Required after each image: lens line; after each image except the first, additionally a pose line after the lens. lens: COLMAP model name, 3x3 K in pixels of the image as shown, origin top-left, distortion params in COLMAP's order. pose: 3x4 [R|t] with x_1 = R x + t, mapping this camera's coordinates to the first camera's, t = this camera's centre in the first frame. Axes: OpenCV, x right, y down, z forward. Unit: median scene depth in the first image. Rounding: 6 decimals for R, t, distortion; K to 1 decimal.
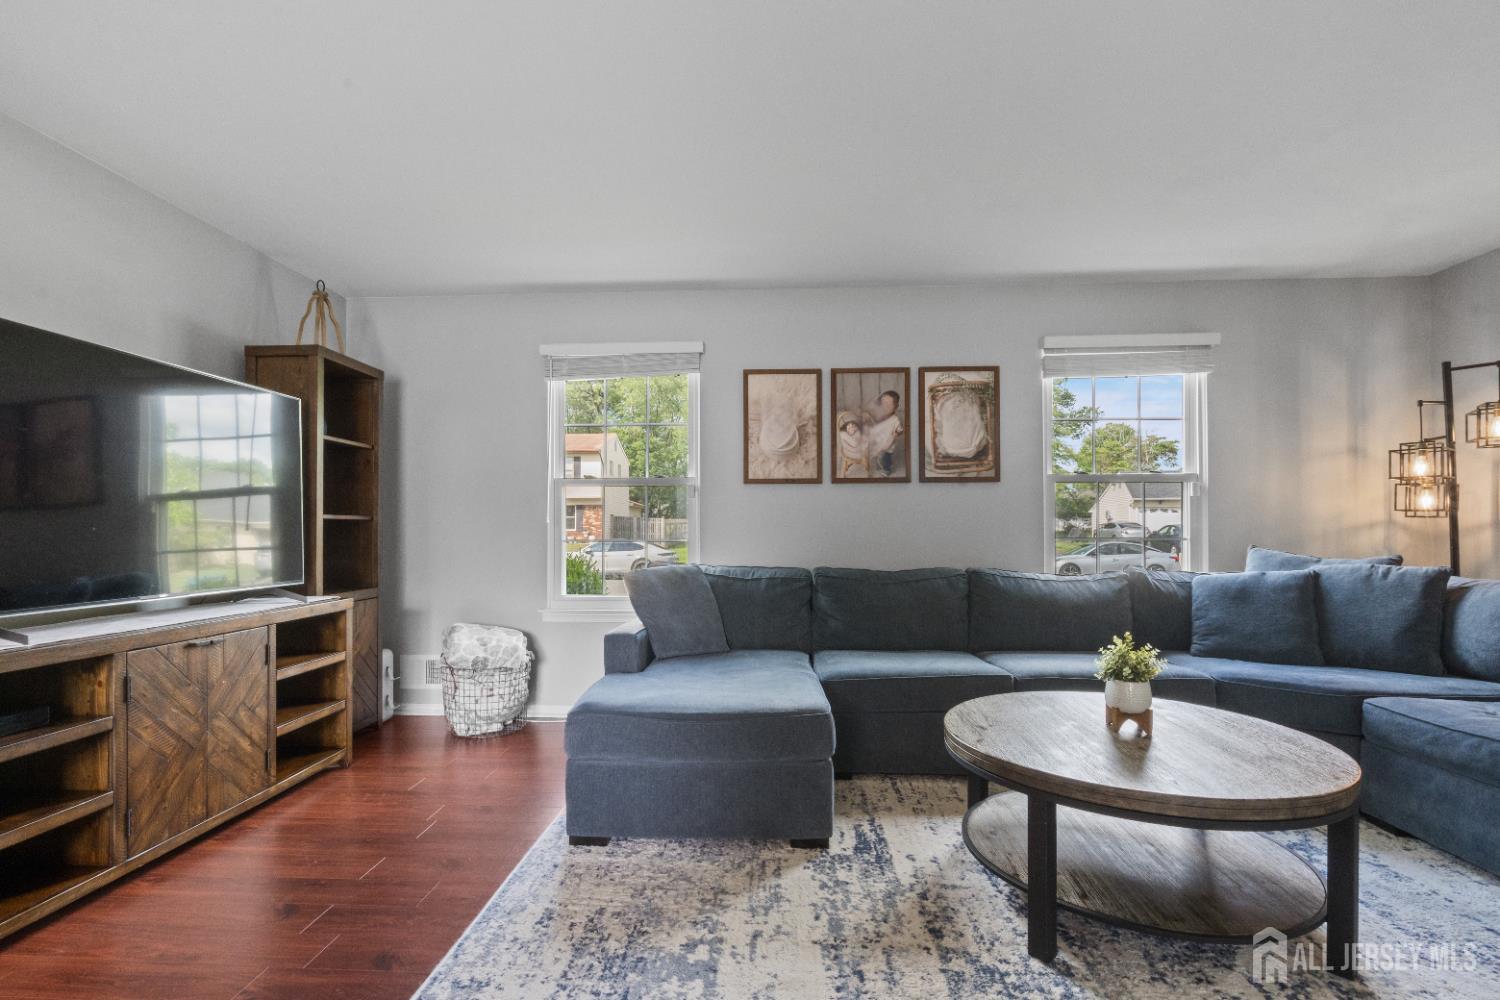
lens RADIAL K [[702.2, 0, 730.1], [0, 702.2, 522.7], [0, 0, 1]] dist [-0.002809, 0.000002]
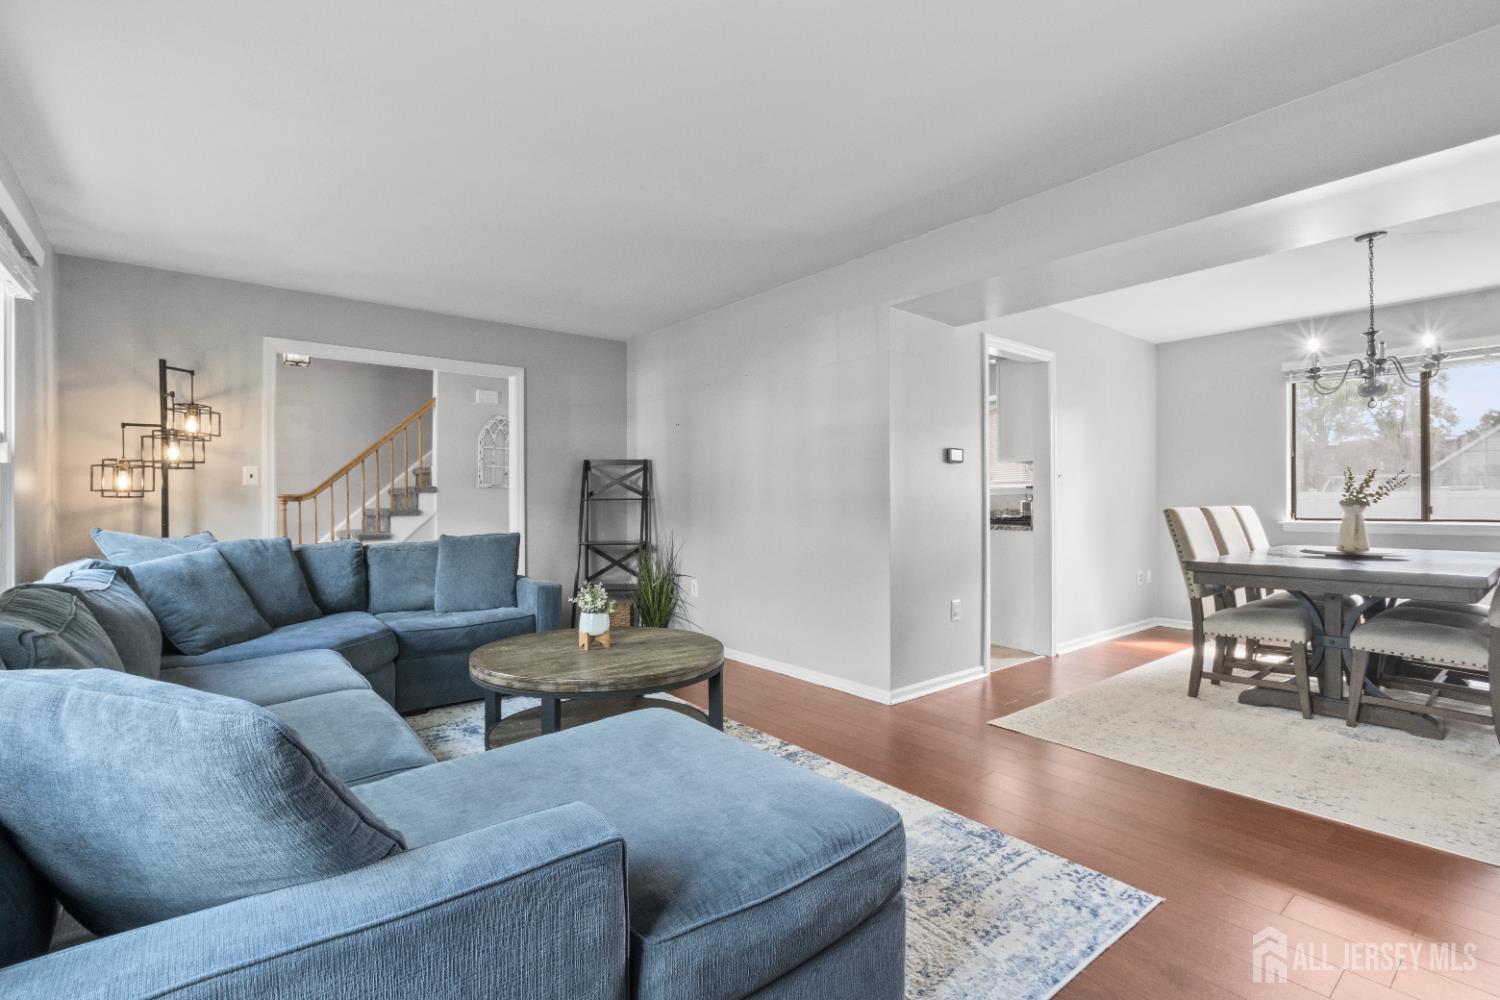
lens RADIAL K [[680.9, 0, 734.1], [0, 680.9, 502.3], [0, 0, 1]] dist [-0.012090, -0.000060]
pose [[-0.665616, 0.006988, 0.746262, -0.340171], [-0.002726, 0.999927, -0.011795, 0.008810], [-0.746289, -0.009885, -0.665548, 0.895609]]
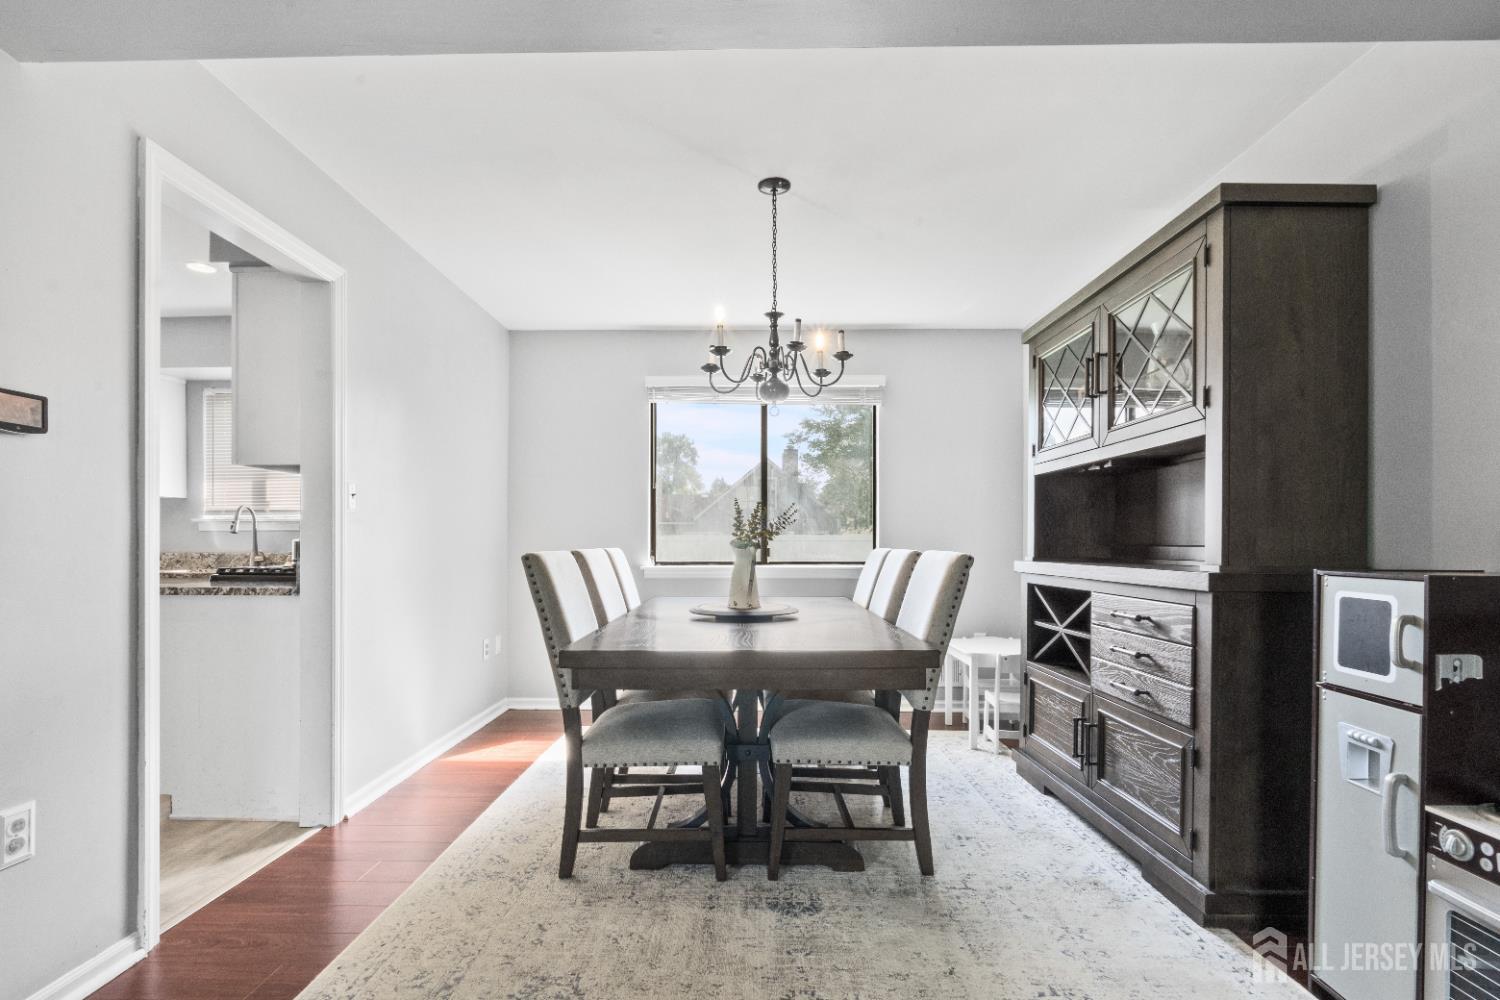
lens RADIAL K [[678.4, 0, 736.4], [0, 678.4, 542.8], [0, 0, 1]] dist [-0.001065, 0.000046]
pose [[-0.999111, 0.002371, -0.042090, -0.176851], [0.002814, 0.999941, -0.010491, 0.002152], [0.042063, -0.010600, -0.999059, 0.348355]]
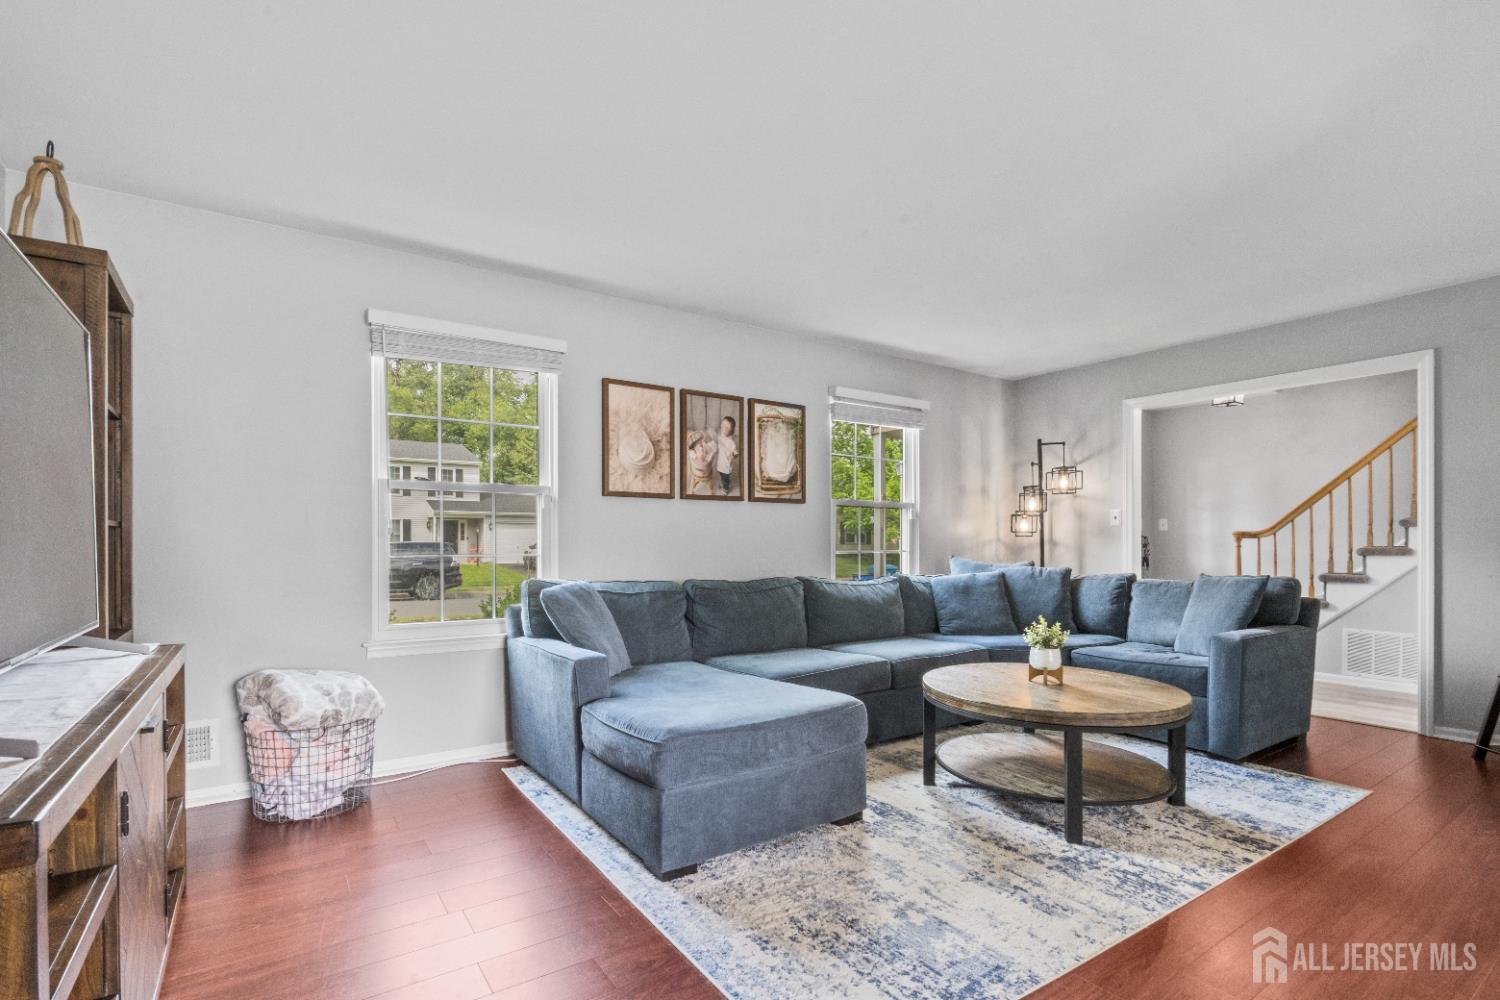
lens RADIAL K [[702.2, 0, 728.3], [0, 702.2, 546.7], [0, 0, 1]] dist [-0.011976, 0.000031]
pose [[0.800687, -0.001129, 0.599082, -0.430797], [-0.007672, 0.999897, 0.012138, 0.001106], [-0.599033, -0.014315, 0.800596, 0.126542]]
